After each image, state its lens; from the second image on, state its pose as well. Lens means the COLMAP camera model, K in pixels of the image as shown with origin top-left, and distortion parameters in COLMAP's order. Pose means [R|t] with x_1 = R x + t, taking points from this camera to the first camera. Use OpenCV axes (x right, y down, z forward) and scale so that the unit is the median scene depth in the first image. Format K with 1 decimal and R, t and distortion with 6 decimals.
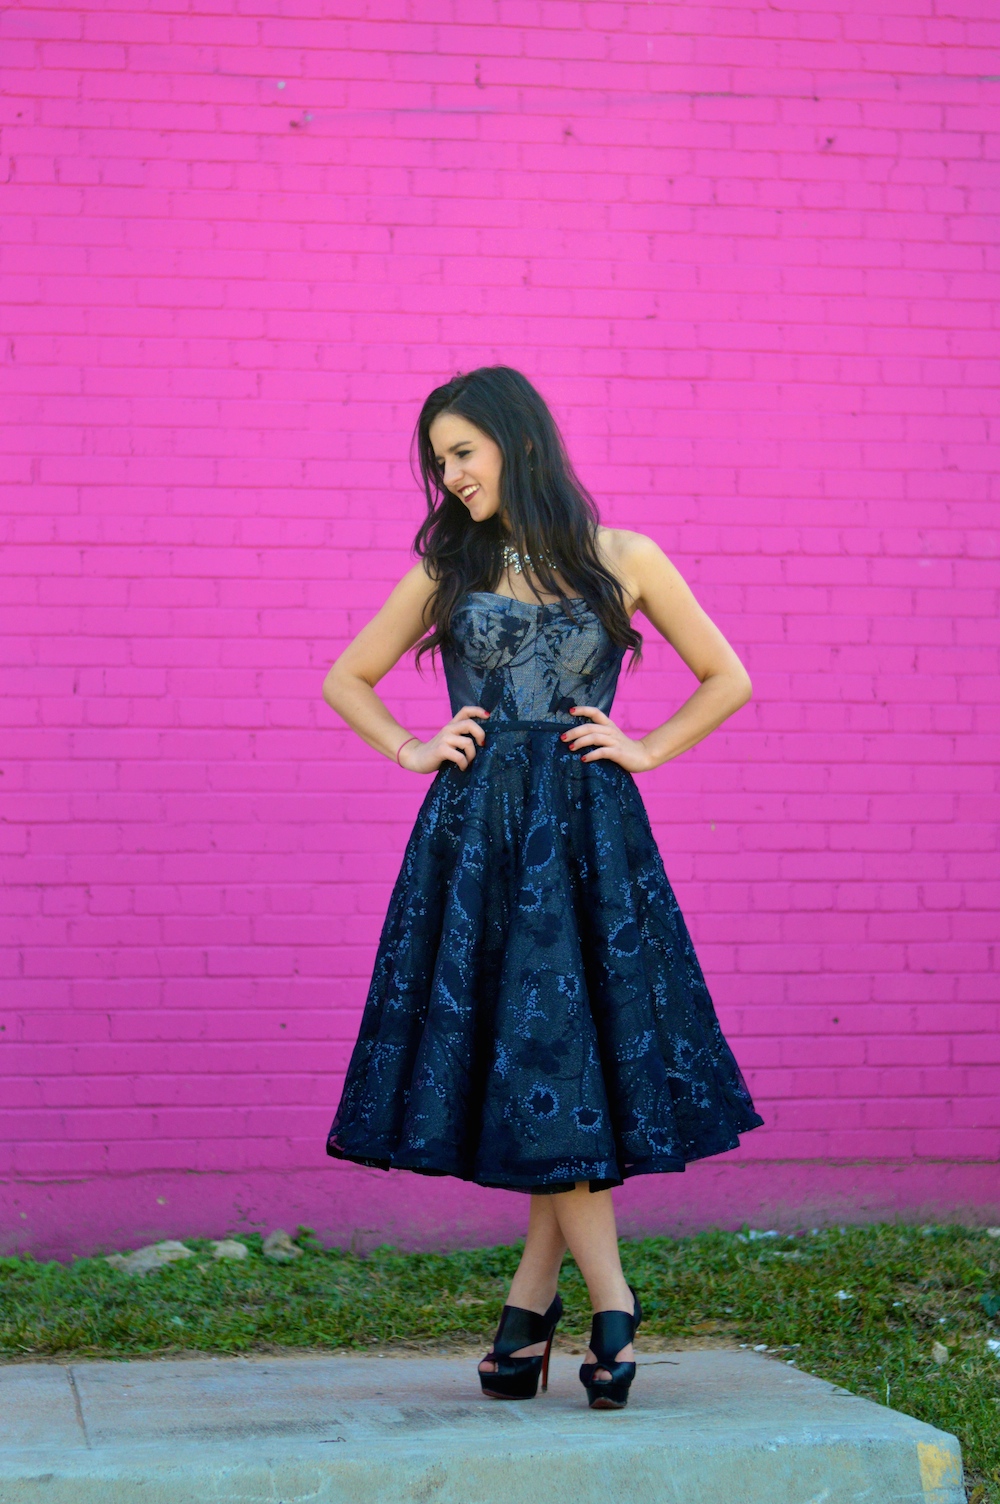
lens RADIAL K [[3679.7, 0, 500.0], [0, 3679.7, 752.0], [0, 0, 1]] dist [-0.172434, 0.491912]
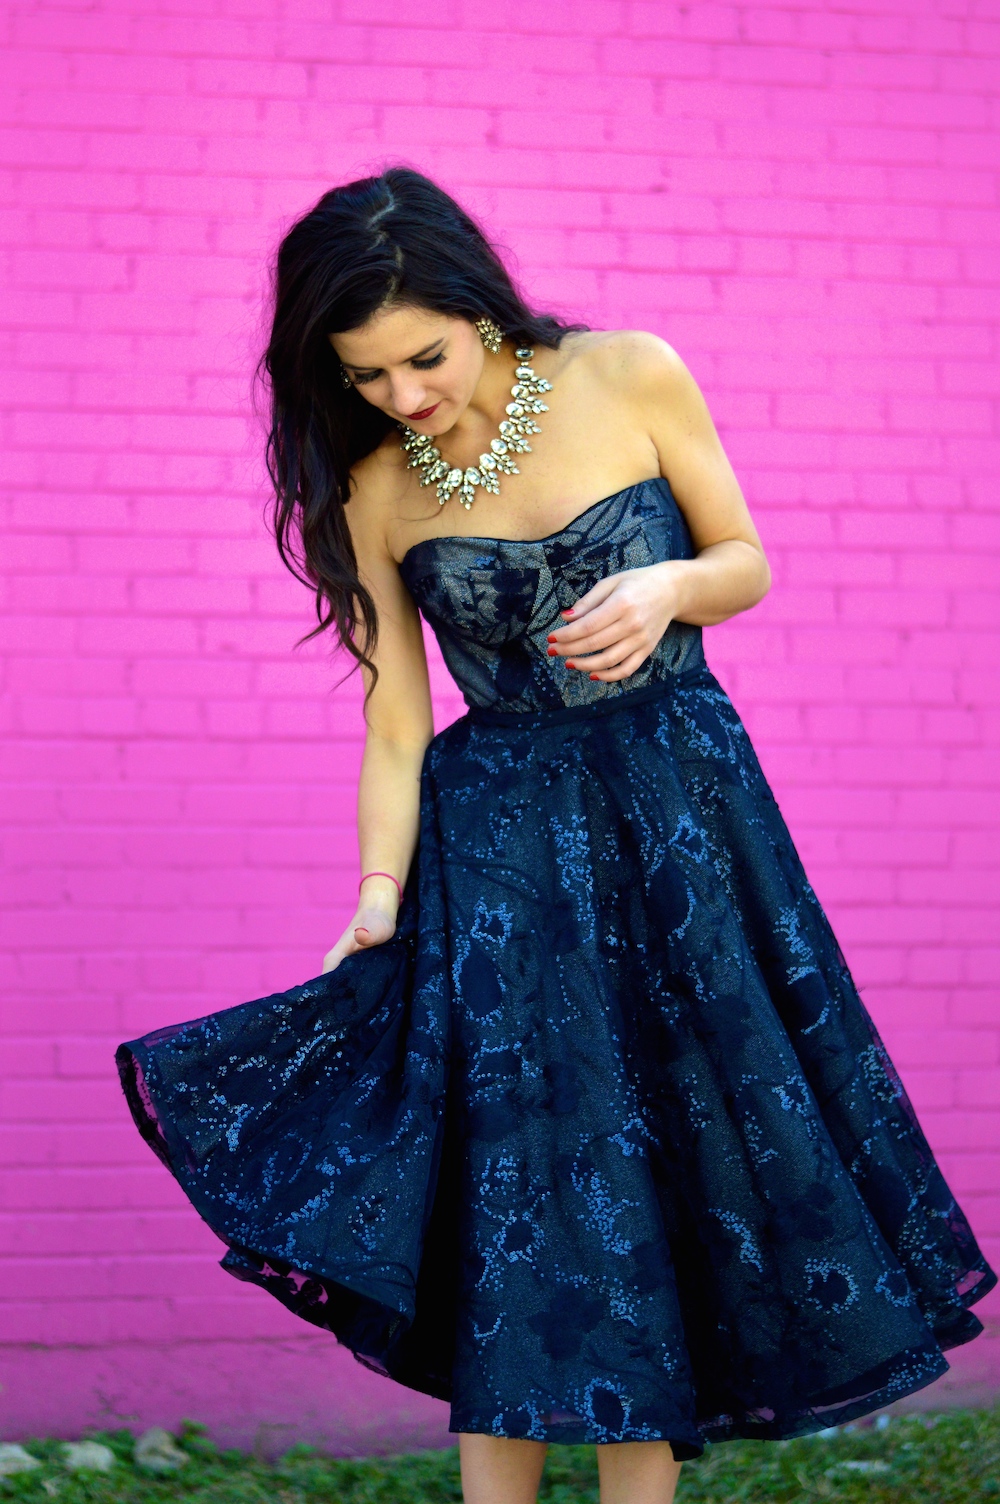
lens RADIAL K [[3679.7, 0, 500.0], [0, 3679.7, 752.0], [0, 0, 1]] dist [-0.172434, 0.491912]
pose [[0.999494, 0.001012, 0.031787, -0.014893], [-0.000569, 0.999903, -0.013952, 0.006399], [-0.031798, 0.013927, 0.999397, 0.263382]]
